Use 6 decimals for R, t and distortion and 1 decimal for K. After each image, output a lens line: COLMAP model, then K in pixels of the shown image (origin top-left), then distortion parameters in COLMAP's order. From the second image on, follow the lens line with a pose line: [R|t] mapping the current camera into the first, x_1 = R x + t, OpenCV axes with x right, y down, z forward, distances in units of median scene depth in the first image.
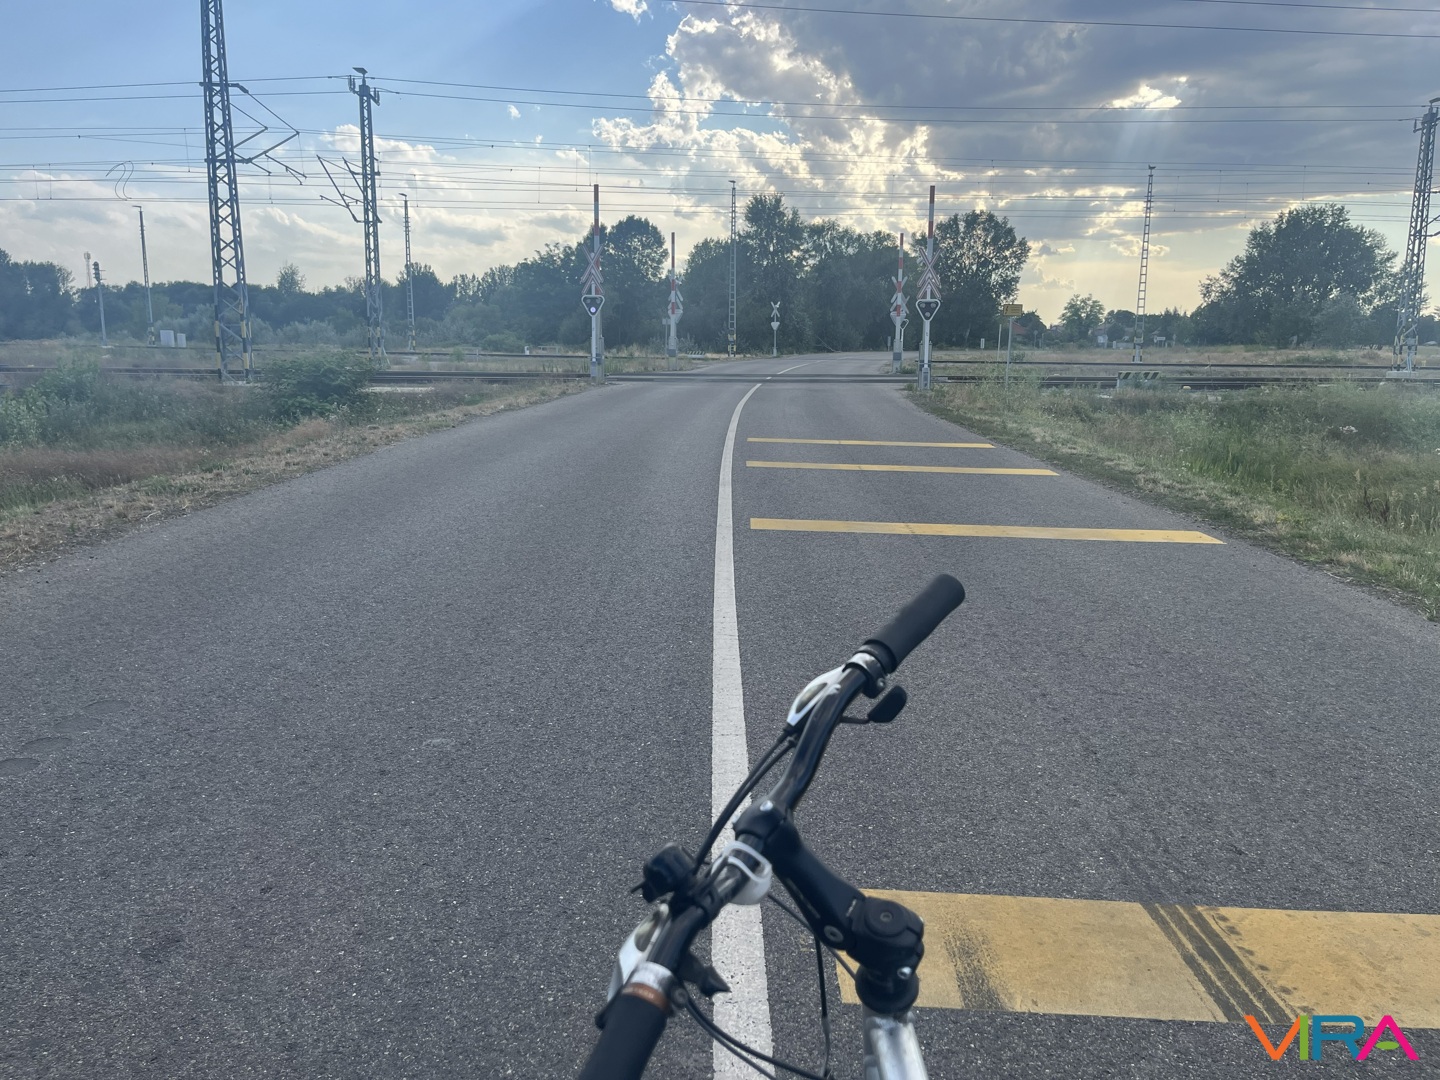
lens RADIAL K [[1126.3, 0, 720.0], [0, 1126.3, 540.0], [0, 0, 1]] dist [0.068032, -0.096164]
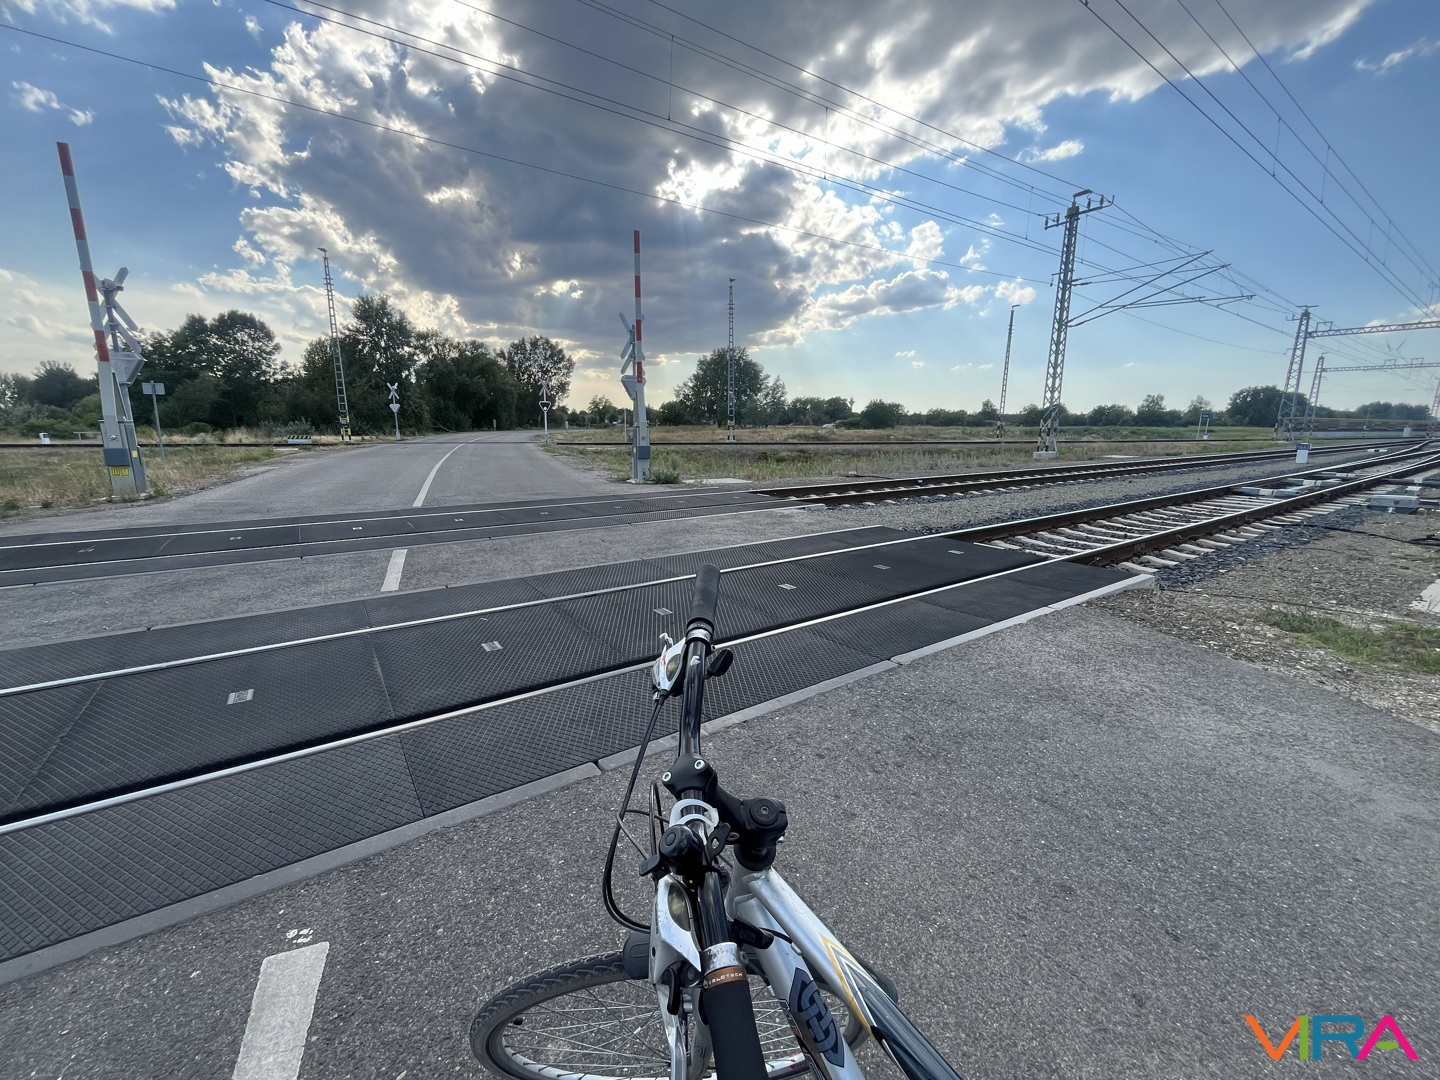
lens RADIAL K [[583.7, 0, 713.7], [0, 583.7, 533.9], [0, 0, 1]] dist [-0.002158, -0.000408]
pose [[0.857014, -0.100025, 0.505492, 0.036200], [0.092794, 0.994900, 0.039545, -0.138891], [-0.506870, 0.013016, 0.861924, 0.779965]]
